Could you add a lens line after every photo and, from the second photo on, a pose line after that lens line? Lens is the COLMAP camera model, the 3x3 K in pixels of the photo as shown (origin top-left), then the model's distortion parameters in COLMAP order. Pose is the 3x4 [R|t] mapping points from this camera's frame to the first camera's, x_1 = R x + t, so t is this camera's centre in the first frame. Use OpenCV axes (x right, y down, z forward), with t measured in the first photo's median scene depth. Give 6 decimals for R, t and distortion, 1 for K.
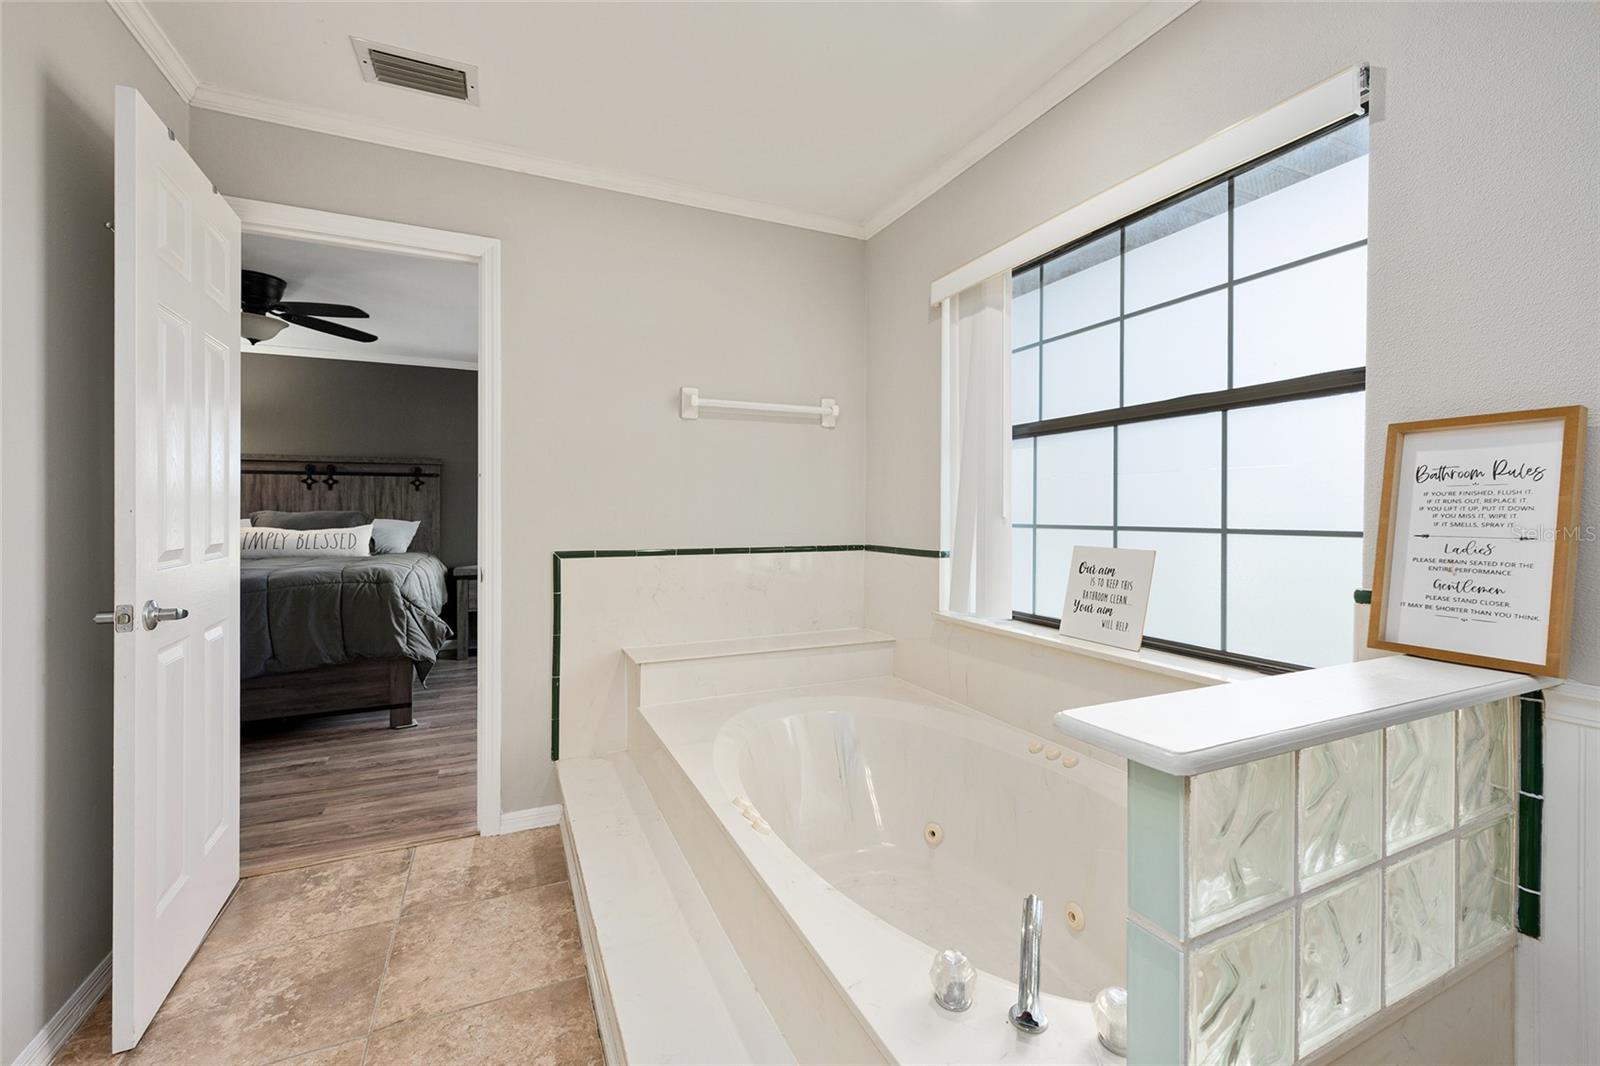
lens RADIAL K [[669.5, 0, 798.3], [0, 669.5, 518.8], [0, 0, 1]] dist [0.002916, -0.000459]
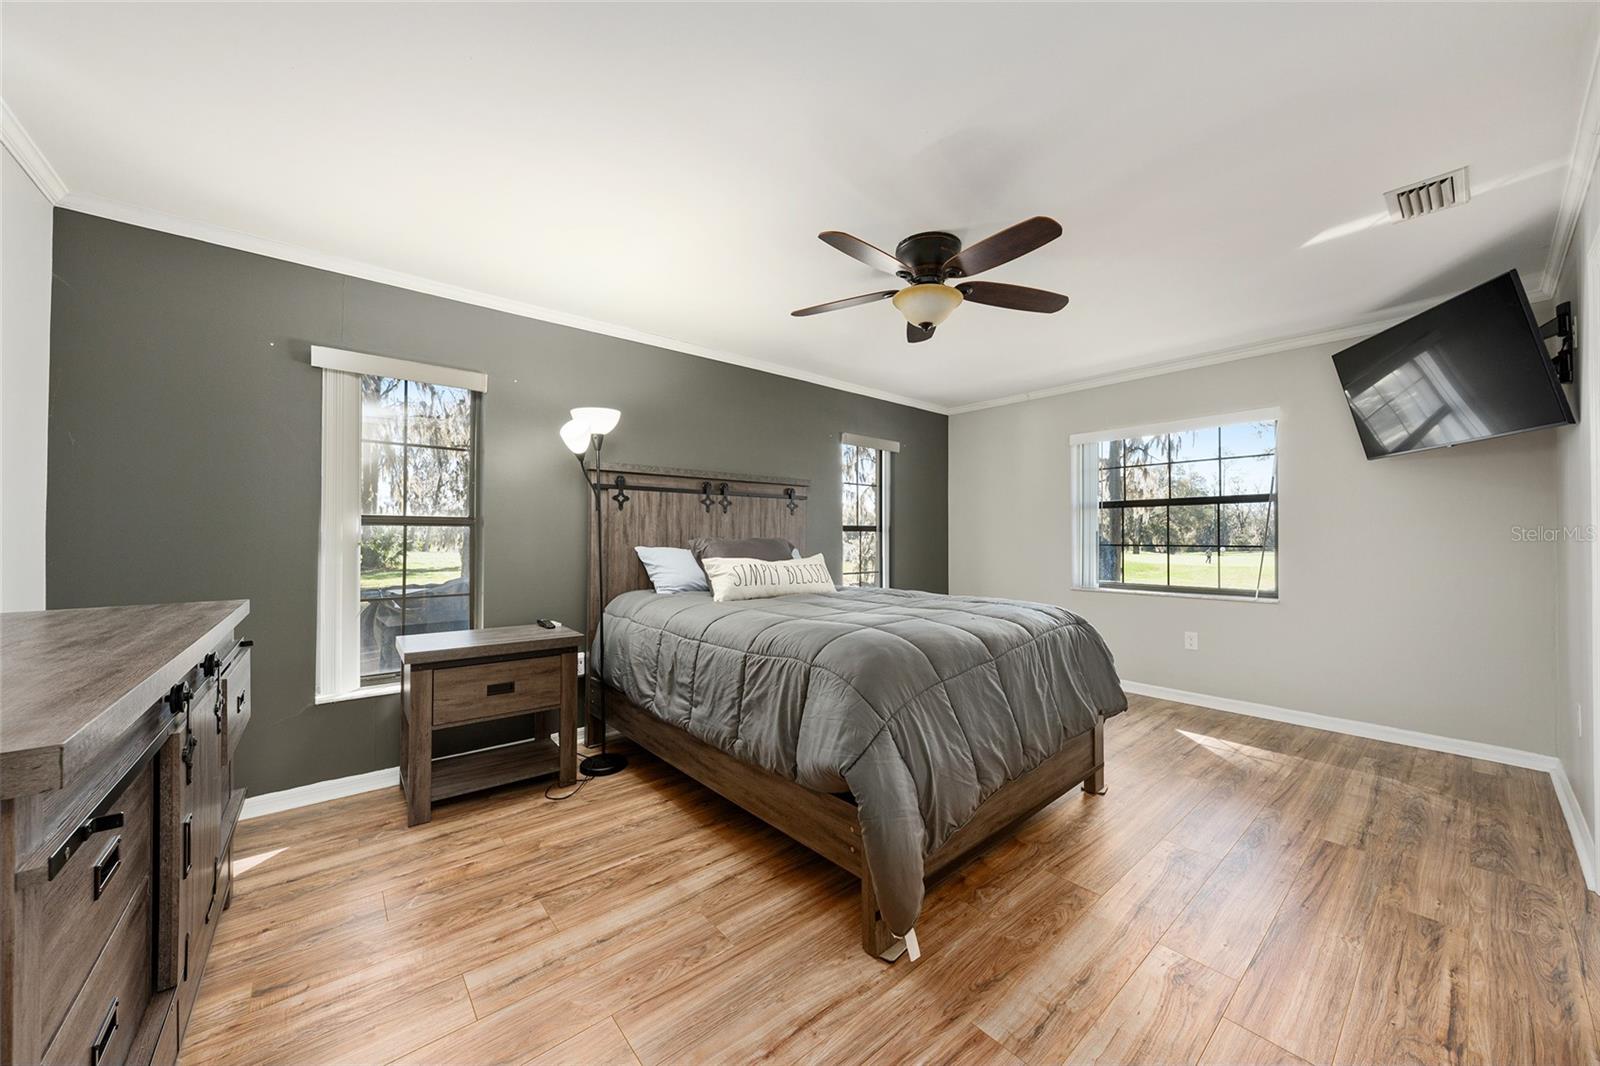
lens RADIAL K [[561.5, 0, 809.4], [0, 561.5, 527.5], [0, 0, 1]] dist [-0.000615, 0.000098]
pose [[0.962321, 0.006296, 0.271843, -0.809169], [-0.001242, 0.999823, -0.018761, -0.010505], [-0.271913, 0.017716, 0.962159, 0.291614]]
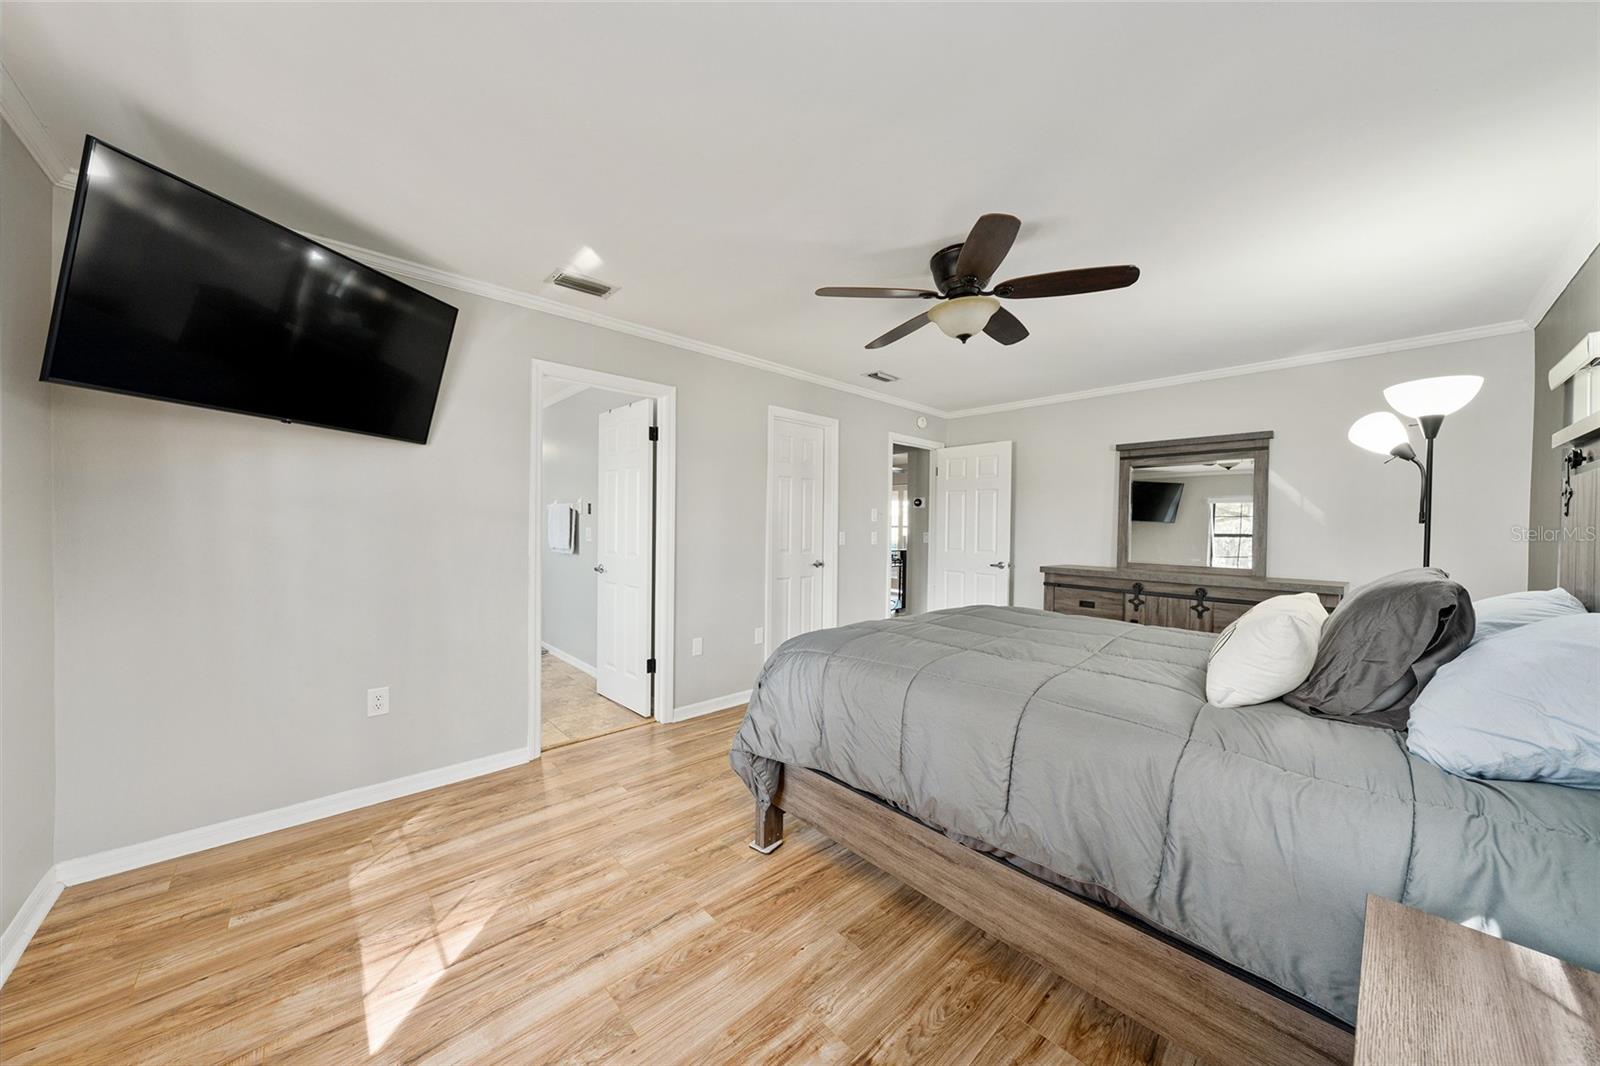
lens RADIAL K [[538.7, 0, 803.4], [0, 538.7, 530.0], [0, 0, 1]] dist [0.003186, 0.000084]
pose [[-0.948788, -0.011455, -0.315706, -0.310565], [-0.014875, 0.999854, 0.008425, -0.028767], [0.315563, 0.012690, -0.948820, 1.118286]]
